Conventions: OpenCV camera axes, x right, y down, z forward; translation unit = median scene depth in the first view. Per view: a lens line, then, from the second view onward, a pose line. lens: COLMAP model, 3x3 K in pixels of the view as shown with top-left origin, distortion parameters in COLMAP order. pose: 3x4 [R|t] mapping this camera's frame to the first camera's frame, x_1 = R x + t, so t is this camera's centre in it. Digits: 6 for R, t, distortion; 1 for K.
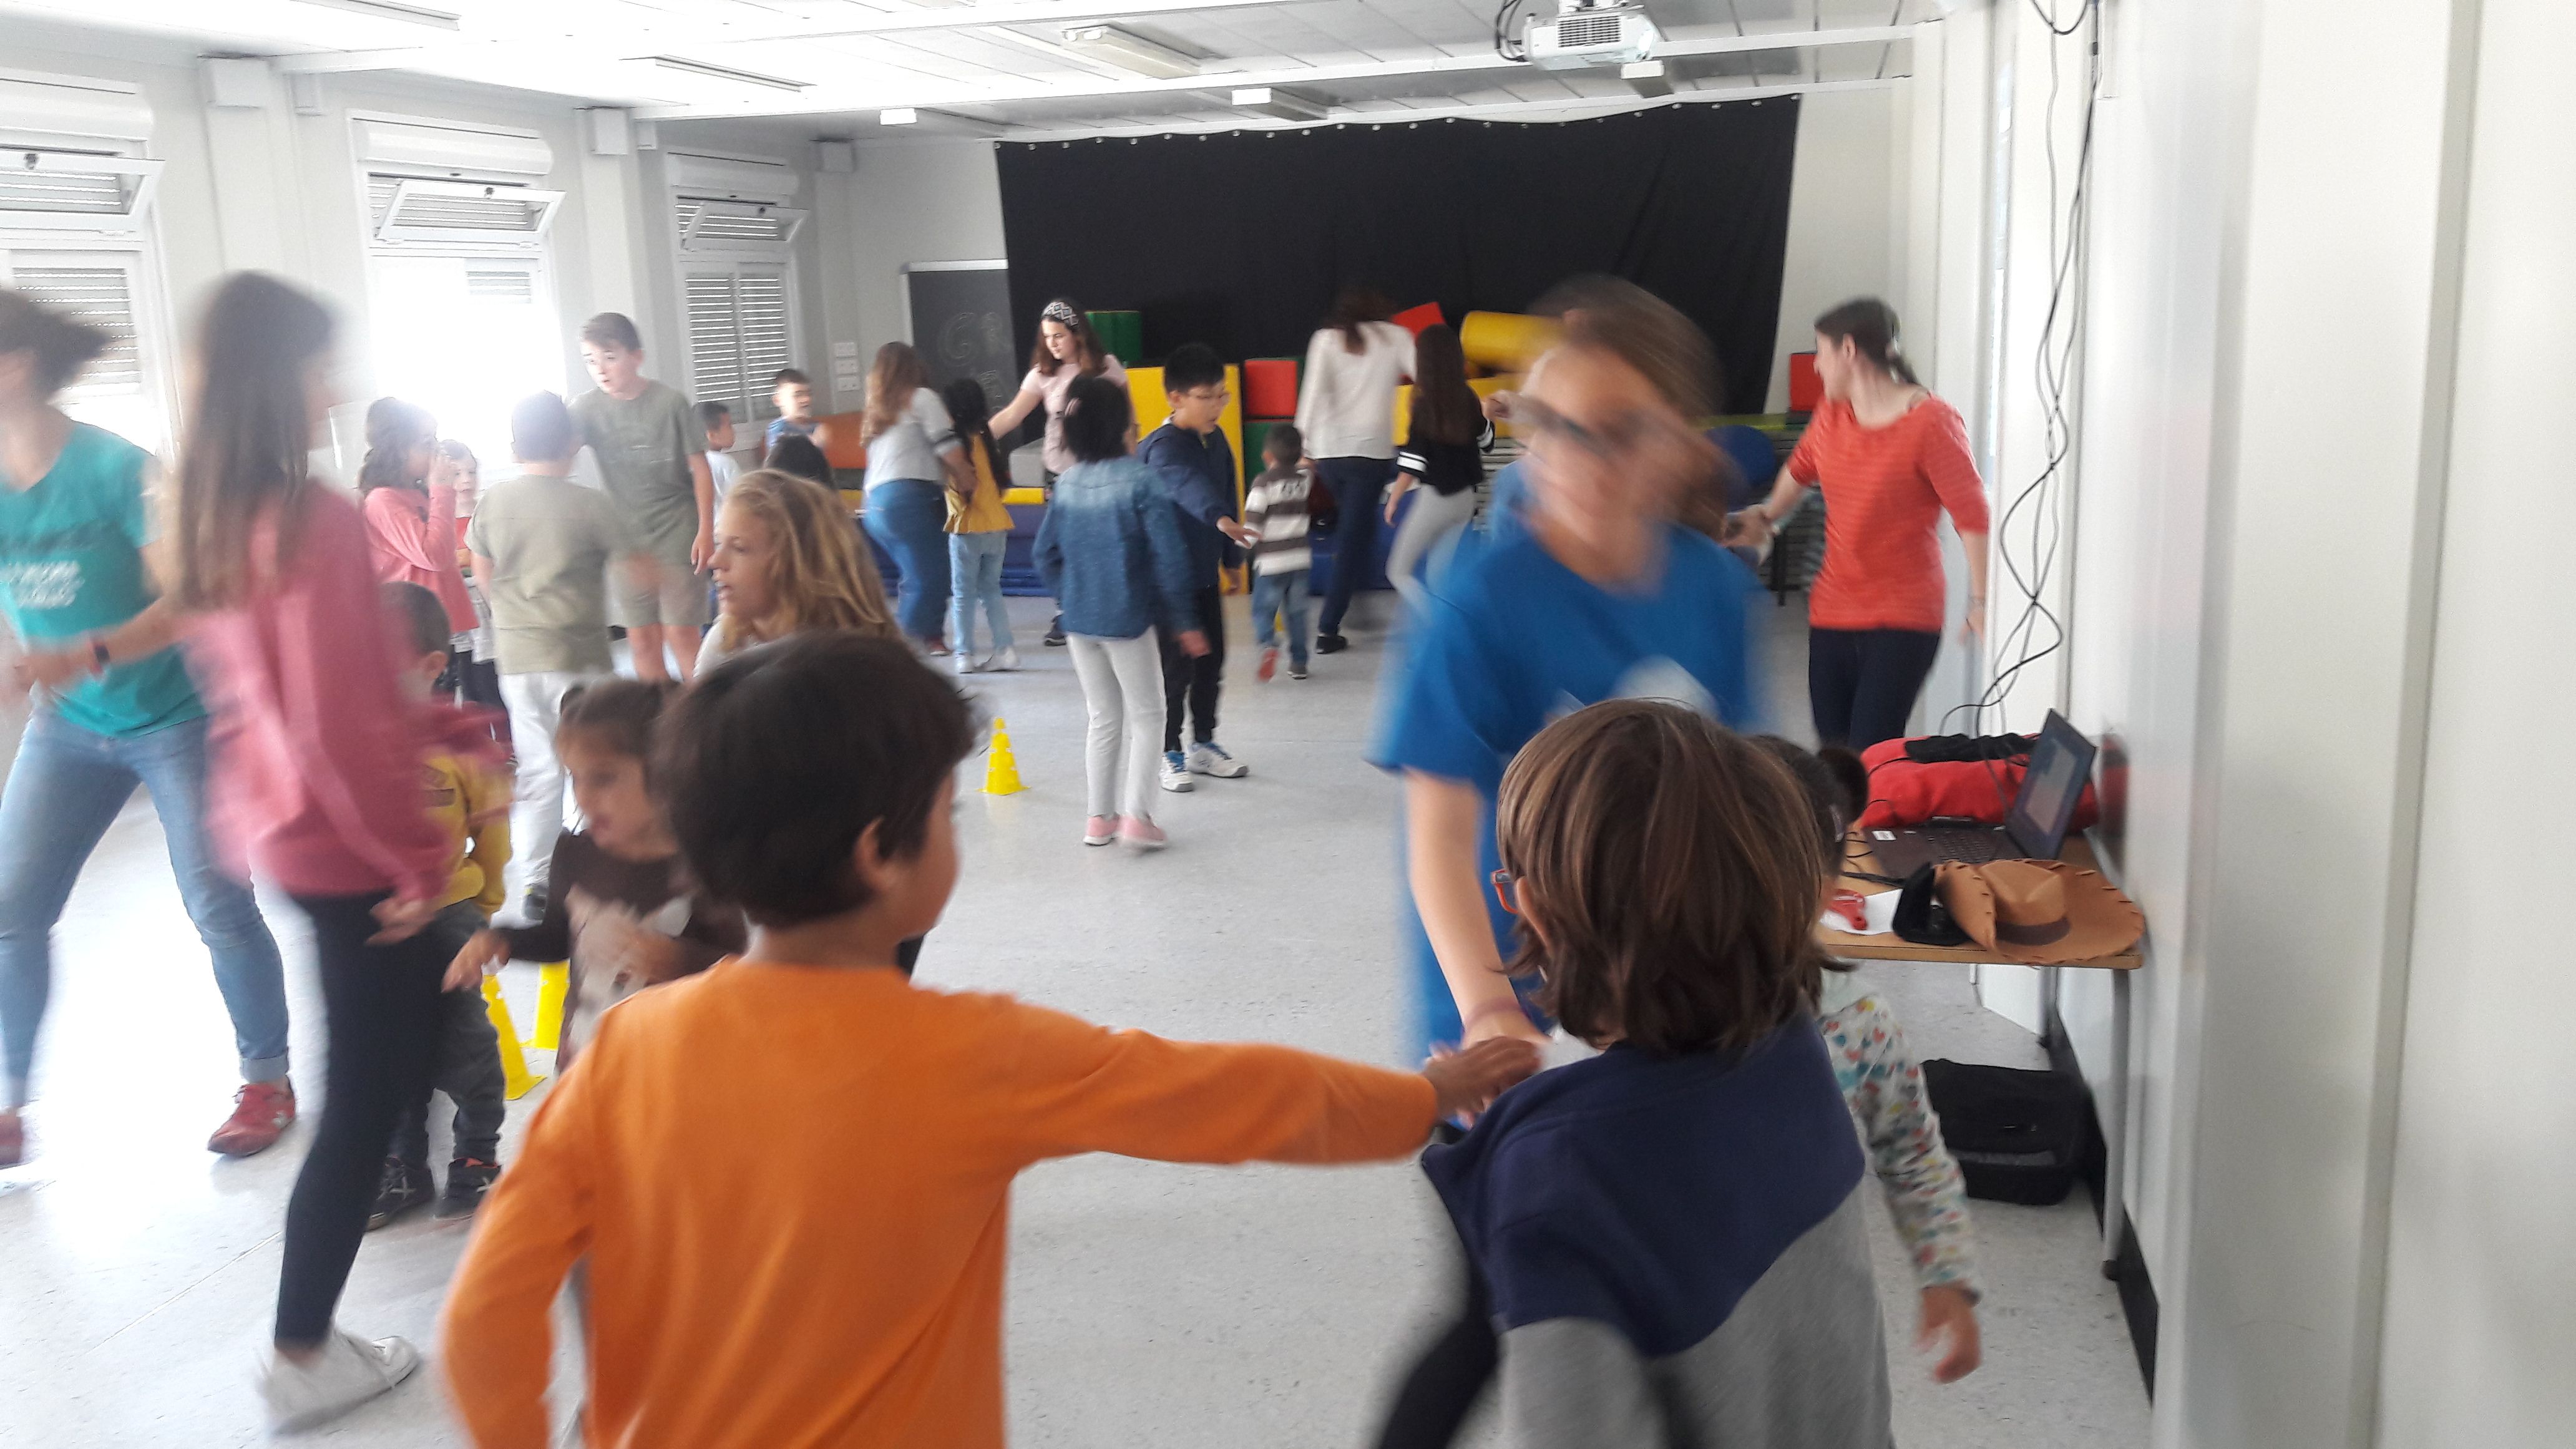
lens RADIAL K [[2116.4, 0, 1281.4], [0, 2116.4, 703.8], [0, 0, 1]] dist [0.071719, -0.129410]
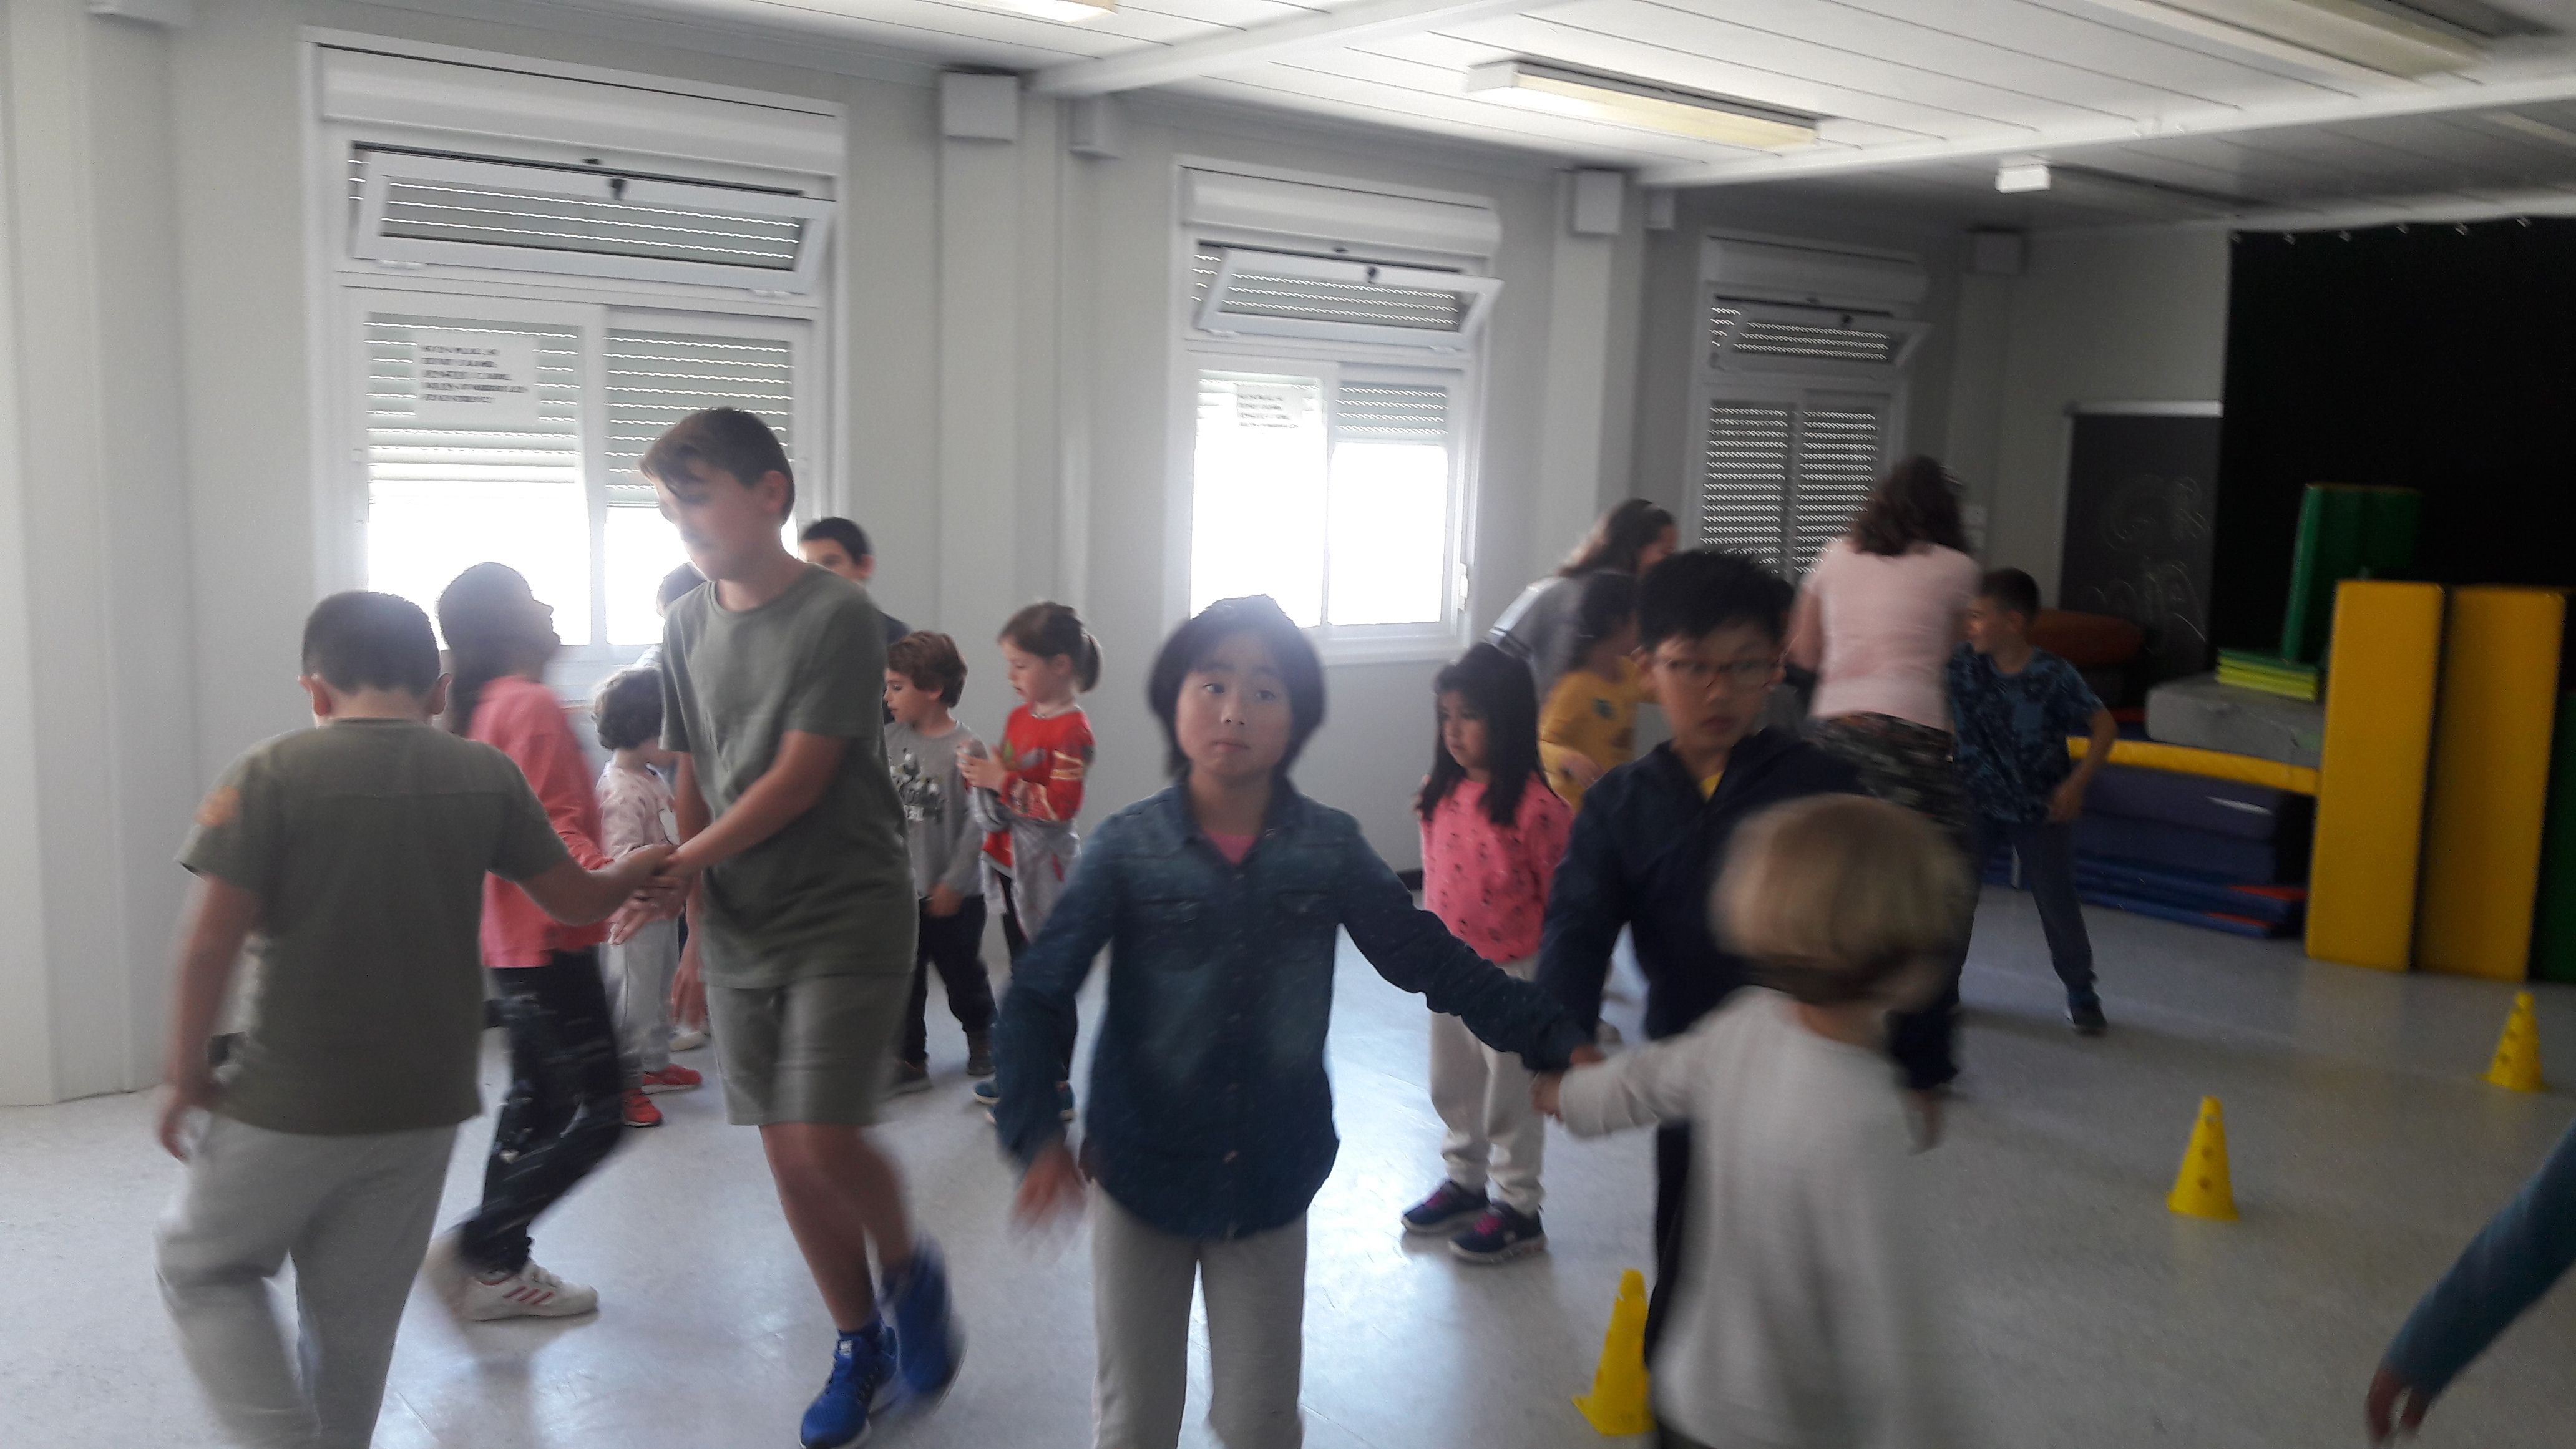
lens RADIAL K [[2116.4, 0, 1252.3], [0, 2116.4, 702.8], [0, 0, 1]] dist [0.071719, -0.129410]
pose [[0.798798, 0.133094, -0.586692, 0.038618], [-0.171465, 0.985140, -0.009972, -0.066676], [0.576647, 0.108563, 0.809749, 0.337091]]
